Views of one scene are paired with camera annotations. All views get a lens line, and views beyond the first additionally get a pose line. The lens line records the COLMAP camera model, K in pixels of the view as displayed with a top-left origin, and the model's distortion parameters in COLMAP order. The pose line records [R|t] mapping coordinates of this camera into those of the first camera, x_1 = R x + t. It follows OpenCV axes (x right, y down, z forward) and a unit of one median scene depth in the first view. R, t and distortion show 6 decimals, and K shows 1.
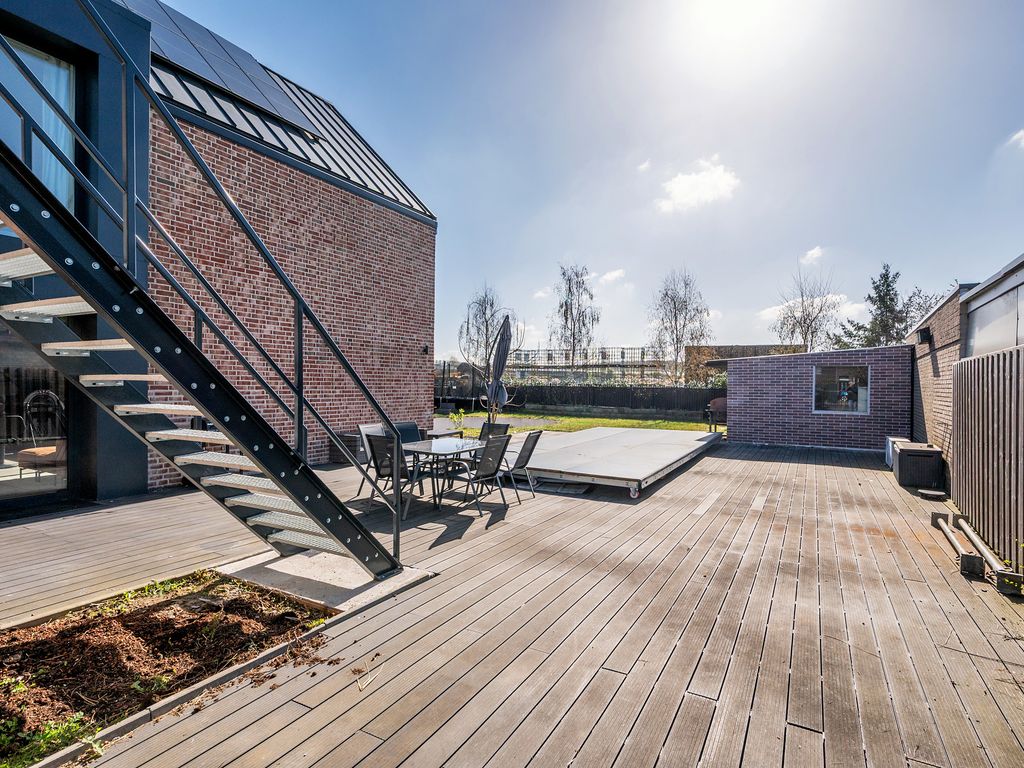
lens RADIAL K [[558.6, 0, 520.1], [0, 558.6, 381.1], [0, 0, 1]] dist [0.005922, 0.005094]
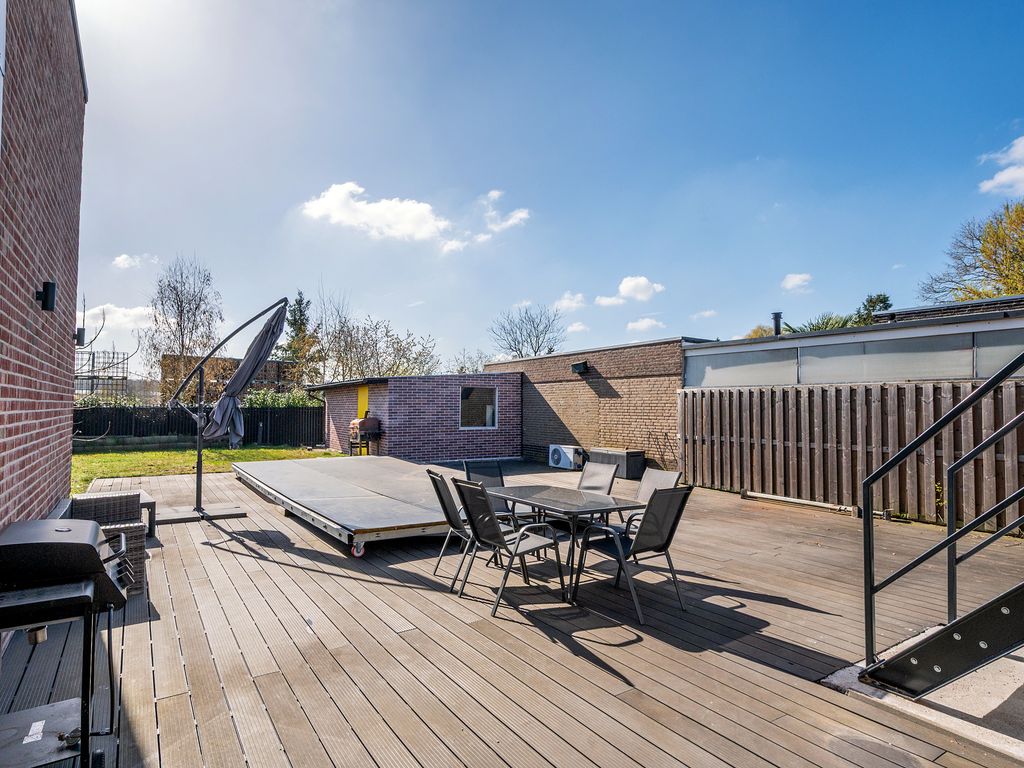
lens RADIAL K [[558.6, 0, 536.0], [0, 558.6, 377.9], [0, 0, 1]] dist [0.005922, 0.005094]
pose [[0.440724, 0.042311, 0.896645, -0.499650], [-0.011537, 0.999073, -0.041474, -0.000226], [-0.897569, 0.007934, 0.440803, 0.476455]]
